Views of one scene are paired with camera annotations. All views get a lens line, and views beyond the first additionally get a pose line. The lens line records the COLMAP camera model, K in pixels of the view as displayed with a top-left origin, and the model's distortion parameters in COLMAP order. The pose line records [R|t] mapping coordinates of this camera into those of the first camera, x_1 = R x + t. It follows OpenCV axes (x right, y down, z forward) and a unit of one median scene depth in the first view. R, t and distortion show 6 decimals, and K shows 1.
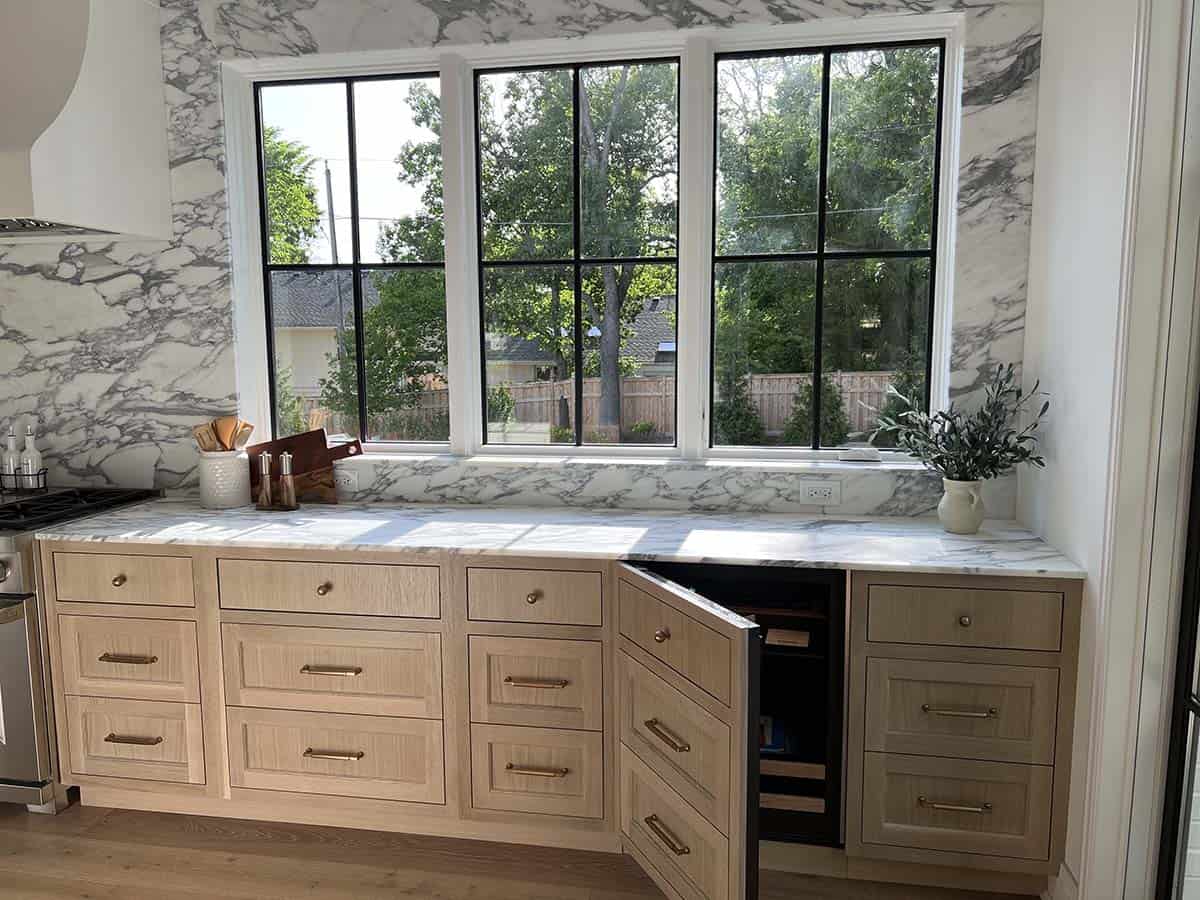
lens RADIAL K [[907.0, 0, 586.8], [0, 907.0, 447.5], [0, 0, 1]] dist [0.039679, -0.013699]
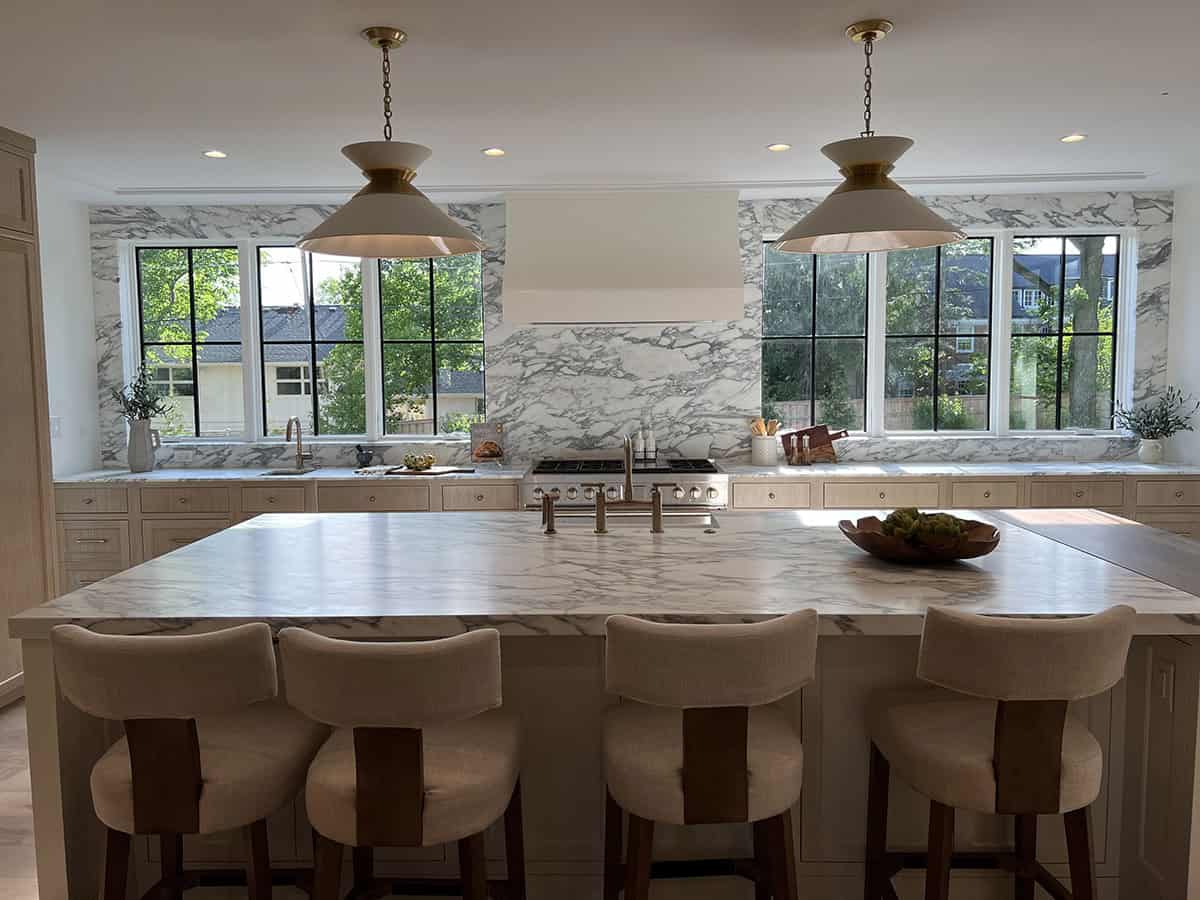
lens RADIAL K [[892.5, 0, 599.7], [0, 892.5, 436.6], [0, 0, 1]] dist [0.083806, -0.086679]
pose [[0.986005, -0.015409, 0.166000, -1.016686], [0.023097, 0.998743, -0.044480, 0.077294], [-0.165106, 0.047692, 0.985122, -0.752722]]
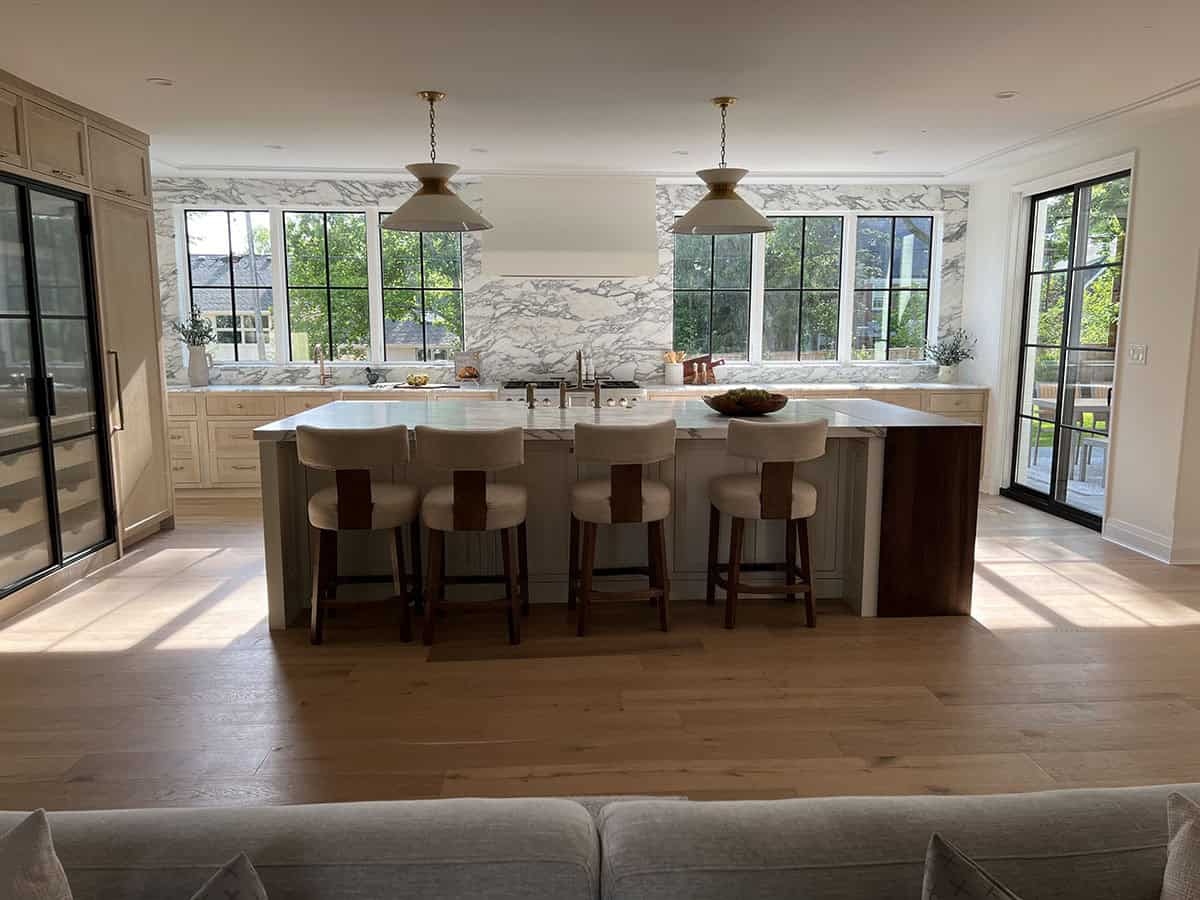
lens RADIAL K [[899.8, 0, 605.9], [0, 899.8, 453.6], [0, 0, 1]] dist [0.107938, -0.159980]
pose [[0.969559, -0.027470, 0.243312, -1.176274], [0.022599, 0.999485, 0.022789, 0.189533], [-0.243812, -0.016597, 0.969680, -1.372650]]
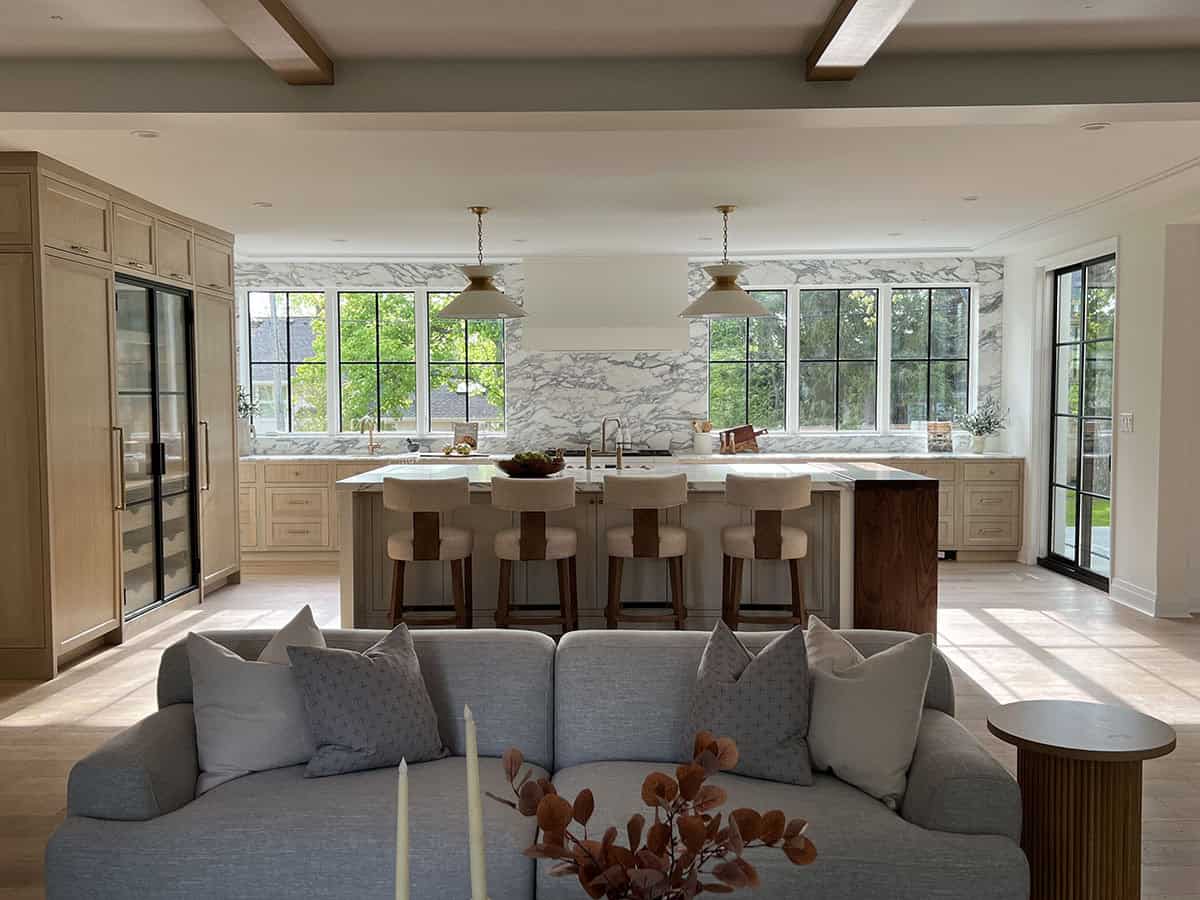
lens RADIAL K [[1133.1, 0, 595.2], [0, 1133.1, 455.4], [0, 0, 1]] dist [0.188337, -0.453765]
pose [[0.985609, -0.006606, 0.168909, -1.233885], [0.017889, 0.997701, -0.065363, 0.266900], [-0.168089, 0.067444, 0.983462, -2.072331]]
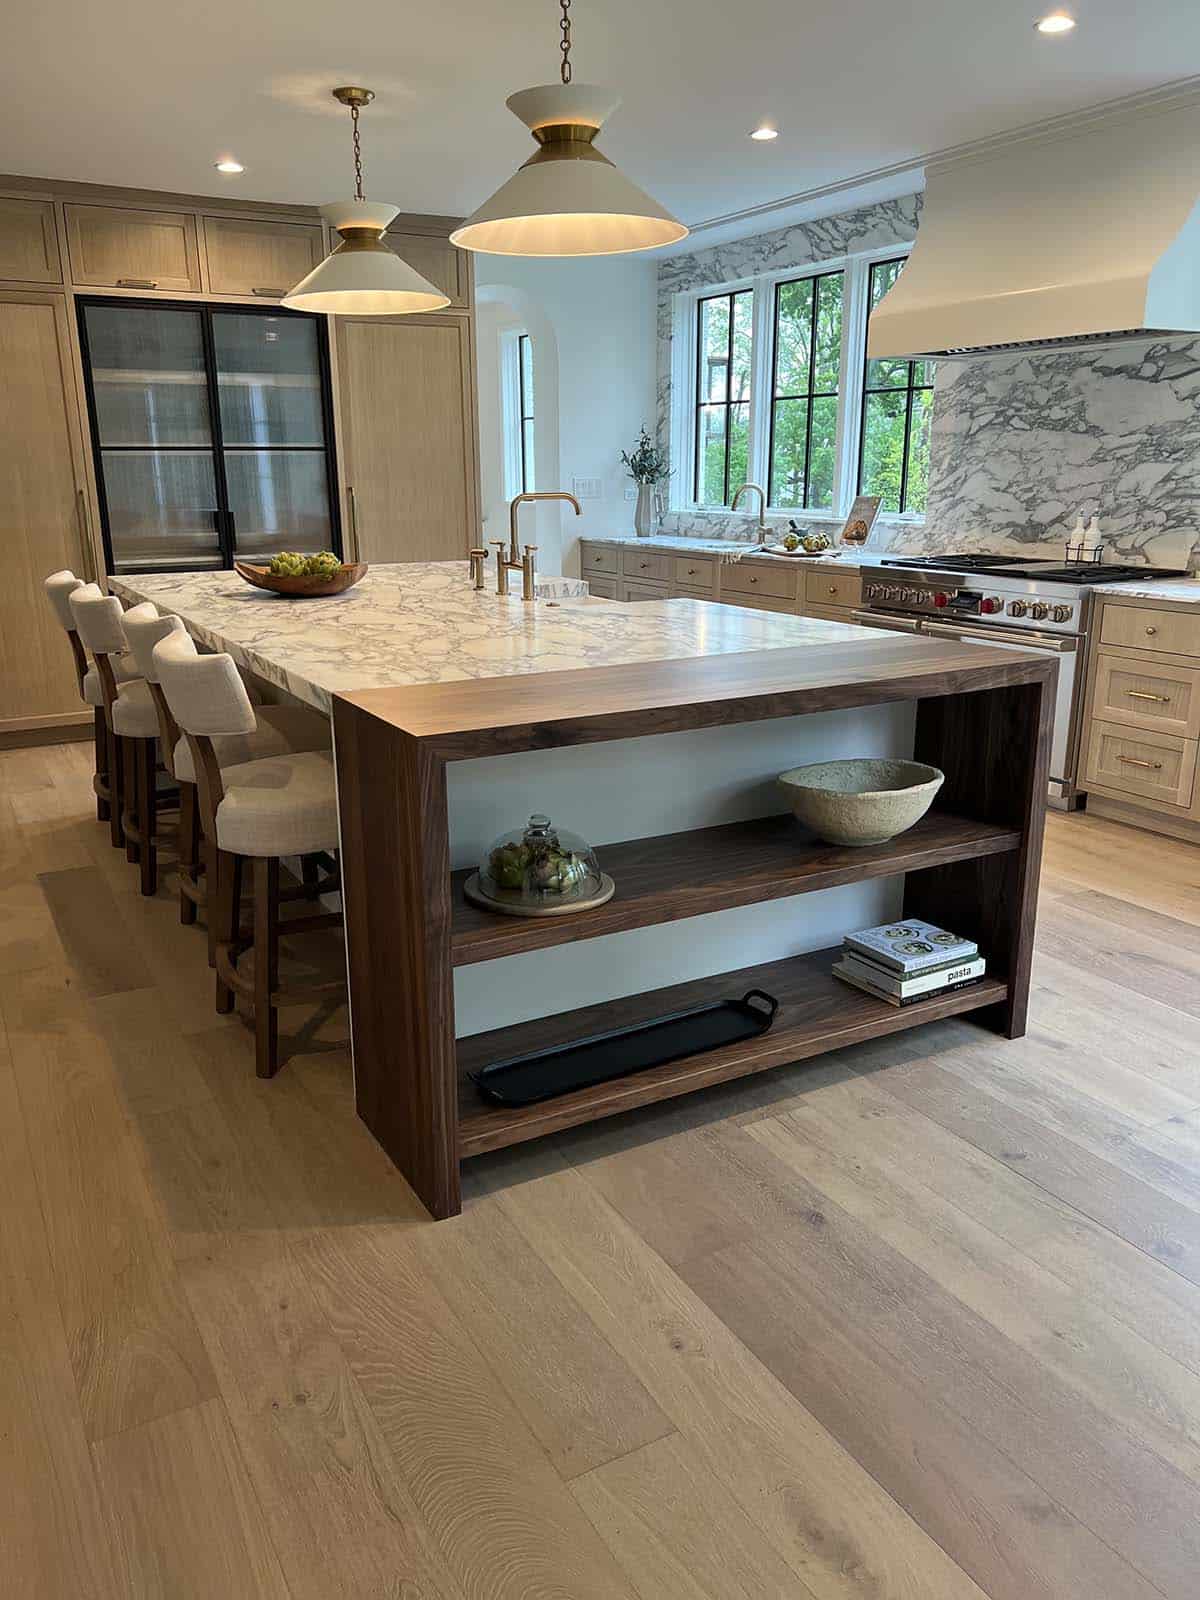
lens RADIAL K [[1211.4, 0, 577.2], [0, 1211.4, 799.2], [0, 0, 1]] dist [0.017099, 0.003271]
pose [[0.633057, 0.210348, -0.744978, 0.229244], [-0.089203, 0.975785, 0.199715, 0.090548], [0.768948, -0.059977, 0.636492, -0.552047]]
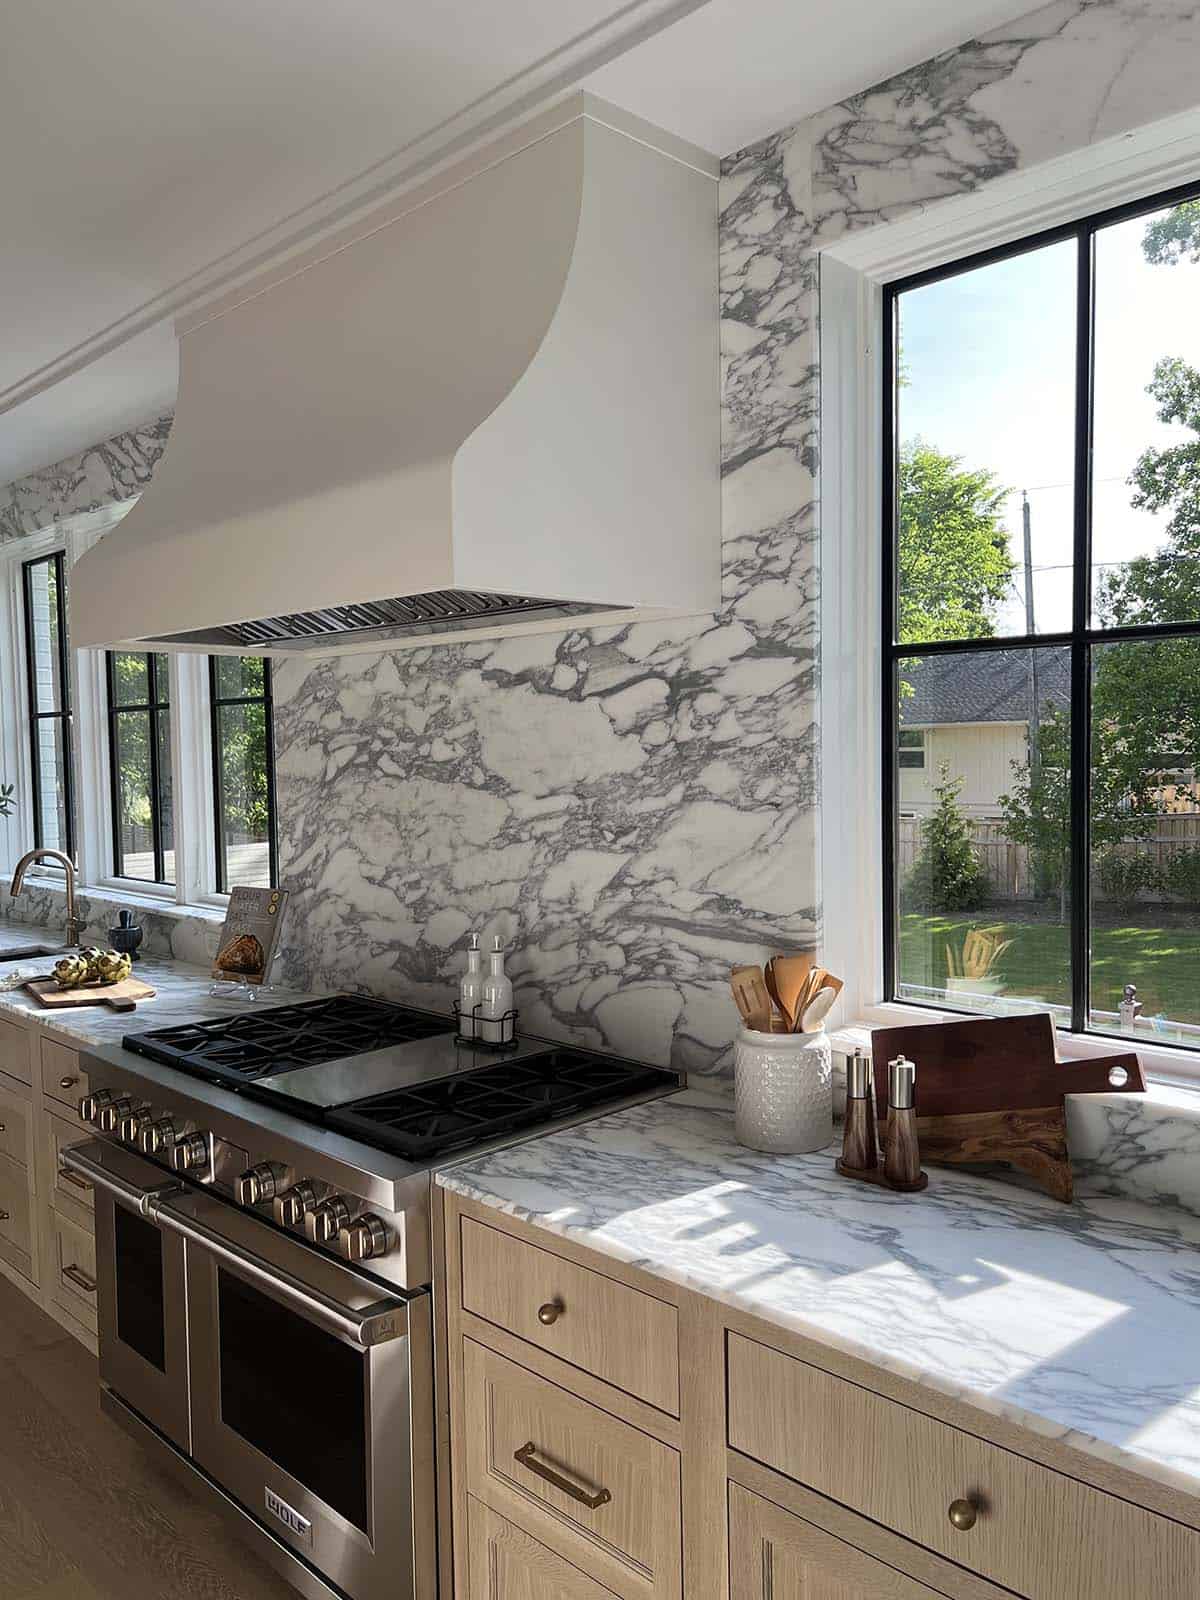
lens RADIAL K [[1197.1, 0, 589.8], [0, 1197.1, 812.0], [0, 0, 1]] dist [0.080117, -0.111413]
pose [[0.817957, 0.025289, -0.574723, -0.109453], [-0.056609, 0.997723, -0.036666, -0.080229], [0.572487, 0.062526, 0.817526, 0.391636]]
